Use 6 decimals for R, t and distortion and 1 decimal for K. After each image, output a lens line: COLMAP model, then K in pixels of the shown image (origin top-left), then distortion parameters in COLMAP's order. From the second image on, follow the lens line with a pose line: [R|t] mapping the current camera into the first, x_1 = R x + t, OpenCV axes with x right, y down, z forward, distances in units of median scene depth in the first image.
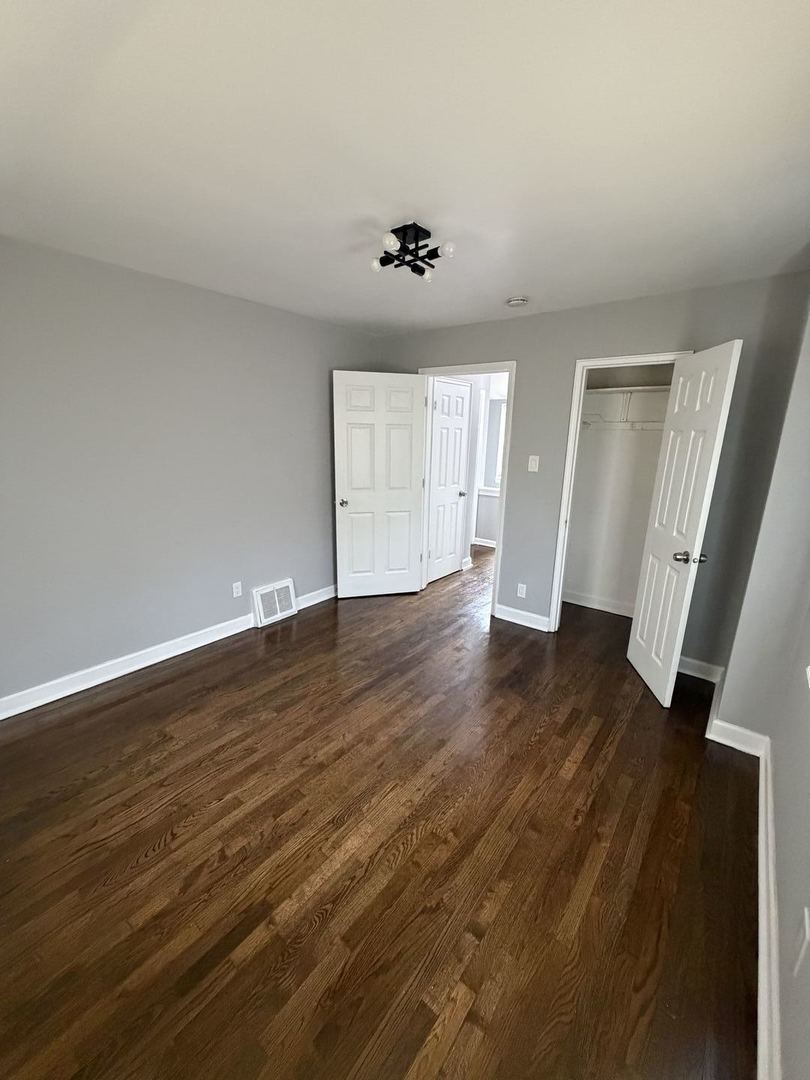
lens RADIAL K [[433.7, 0, 404.9], [0, 433.7, 540.3], [0, 0, 1]] dist [-0.000381, -0.000007]
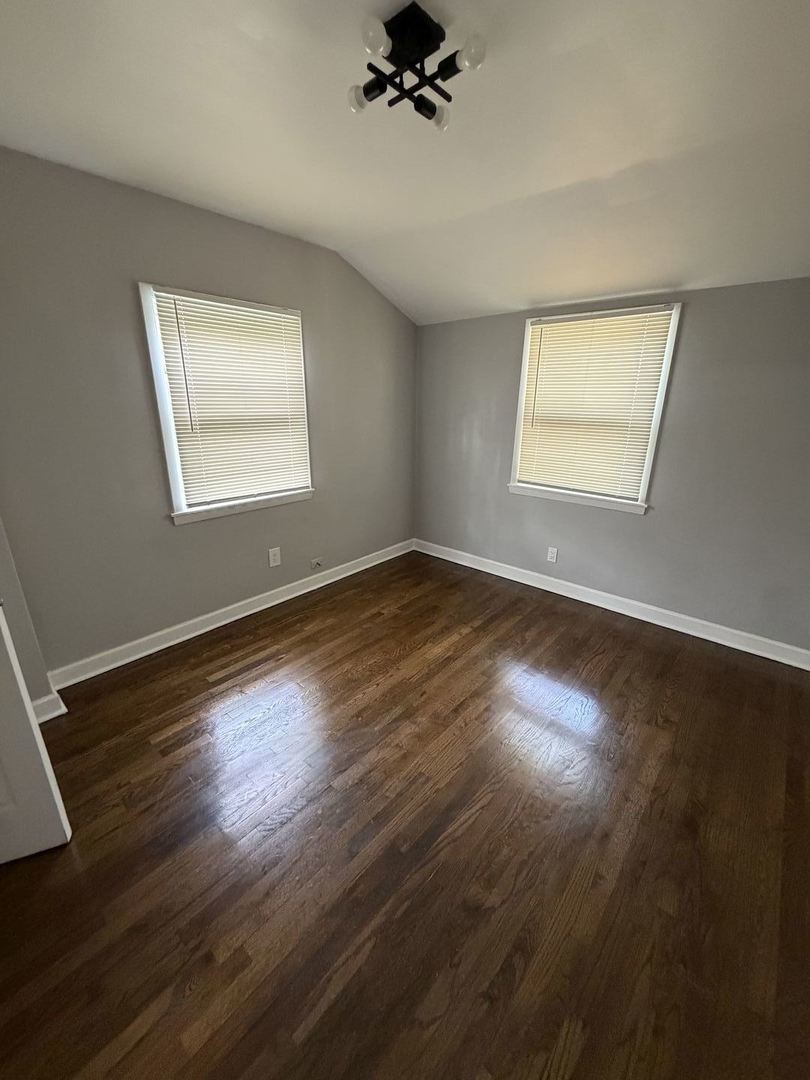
lens RADIAL K [[433.7, 0, 404.1], [0, 433.7, 539.4], [0, 0, 1]] dist [-0.000381, -0.000007]
pose [[-0.998207, -0.049317, 0.033932, -0.027010], [-0.023054, 0.839812, 0.542387, -0.419062], [-0.055245, 0.540632, -0.839443, 1.794088]]
